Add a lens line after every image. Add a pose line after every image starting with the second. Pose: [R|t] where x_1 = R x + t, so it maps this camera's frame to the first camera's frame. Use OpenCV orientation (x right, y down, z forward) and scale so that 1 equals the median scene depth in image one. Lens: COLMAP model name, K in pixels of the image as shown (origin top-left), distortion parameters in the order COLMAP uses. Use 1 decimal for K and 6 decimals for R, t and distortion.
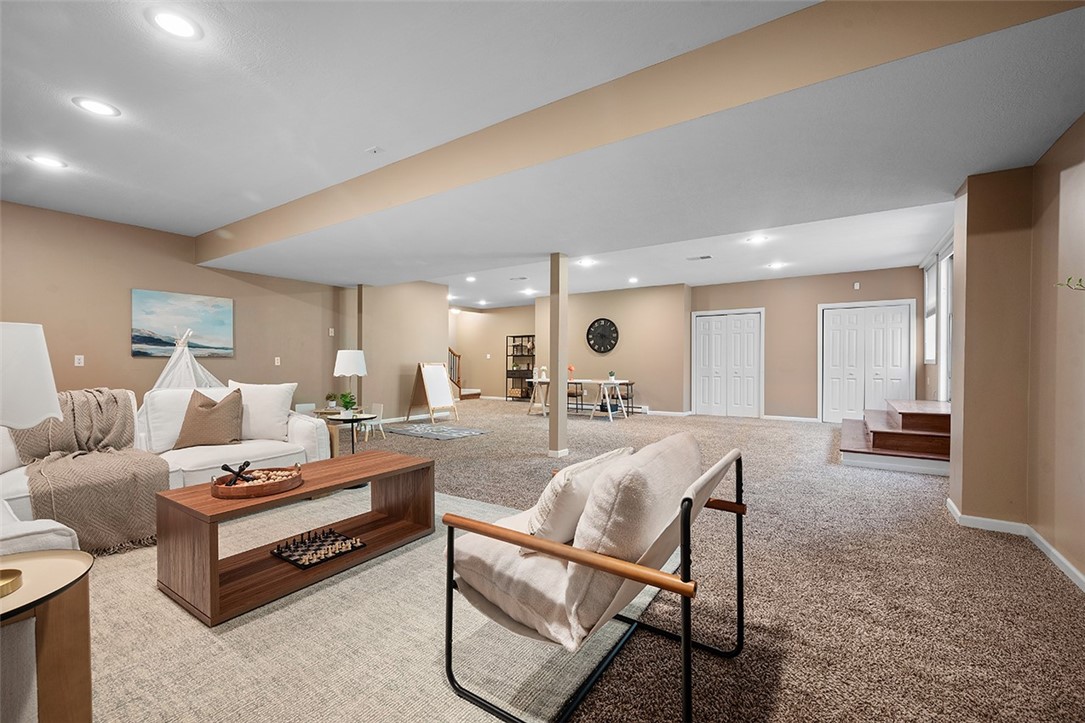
lens RADIAL K [[454.7, 0, 542.5], [0, 454.7, 361.5], [0, 0, 1]] dist [0.000421, 0.000046]
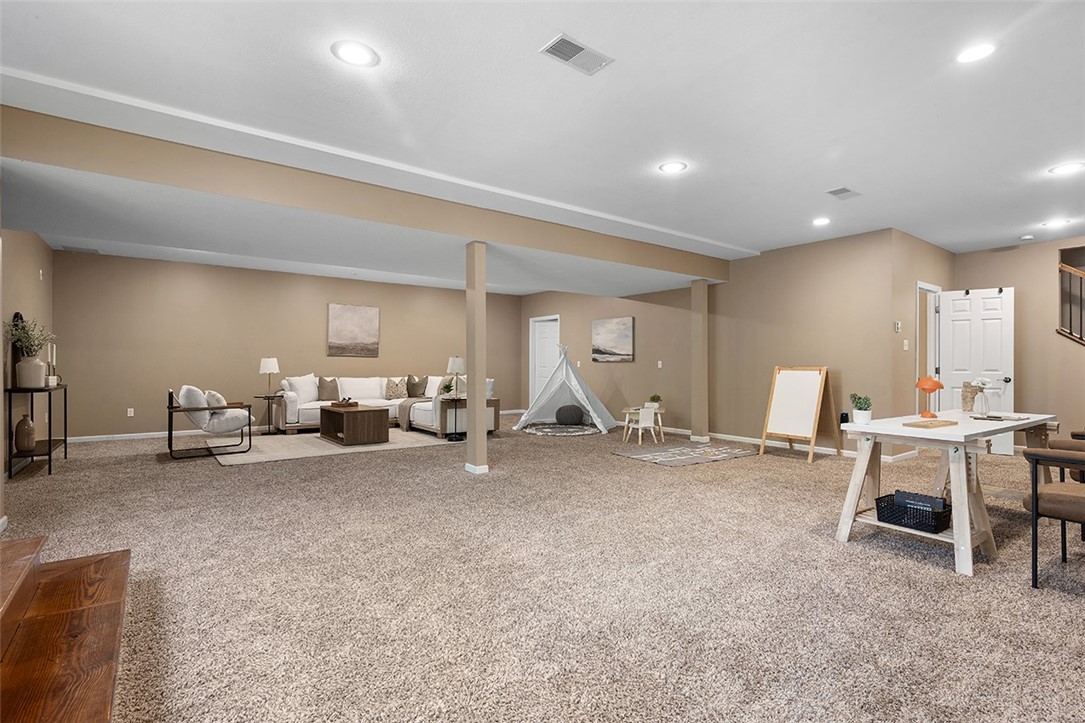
lens RADIAL K [[518.2, 0, 542.5], [0, 518.2, 361.5], [0, 0, 1]] dist [0.000733, 0.000182]
pose [[-0.323941, -0.008136, -0.946042, 0.913650], [-0.003969, 0.999966, -0.007240, 0.002986], [0.946069, 0.001410, -0.323962, 1.400142]]
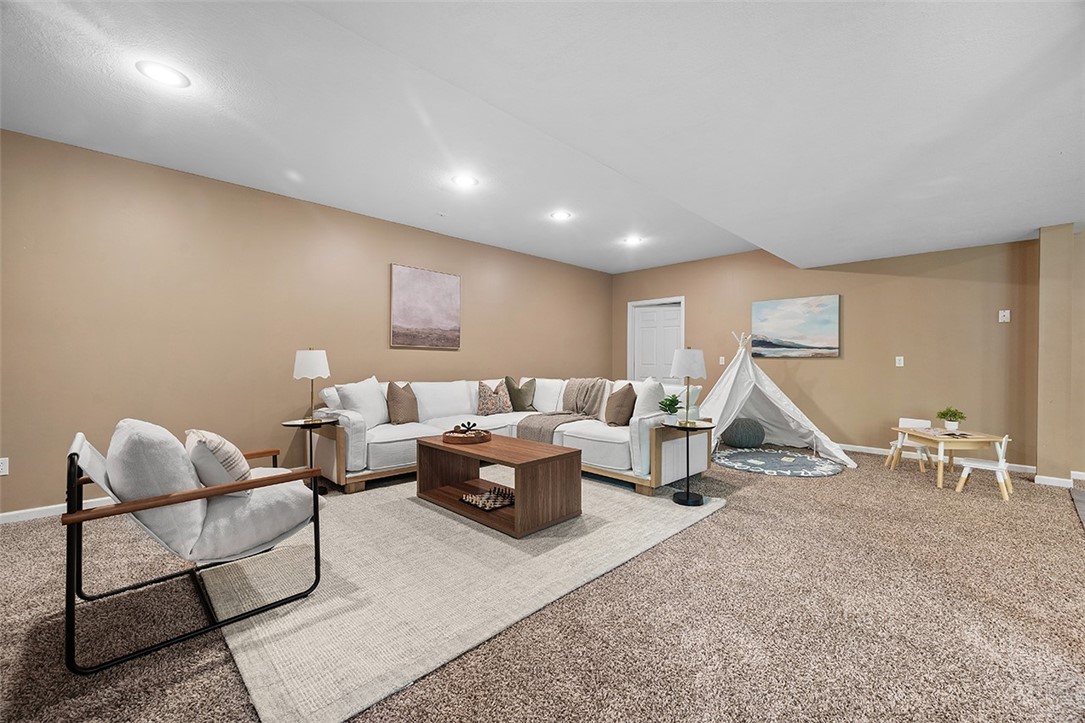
lens RADIAL K [[432.3, 0, 542.5], [0, 432.3, 361.5], [0, 0, 1]] dist [-0.000449, -0.000161]
pose [[-0.188076, 0.000743, -0.982154, 0.341138], [-0.004365, 0.999989, 0.001593, 0.000649], [0.982145, 0.004587, -0.188071, 0.646317]]
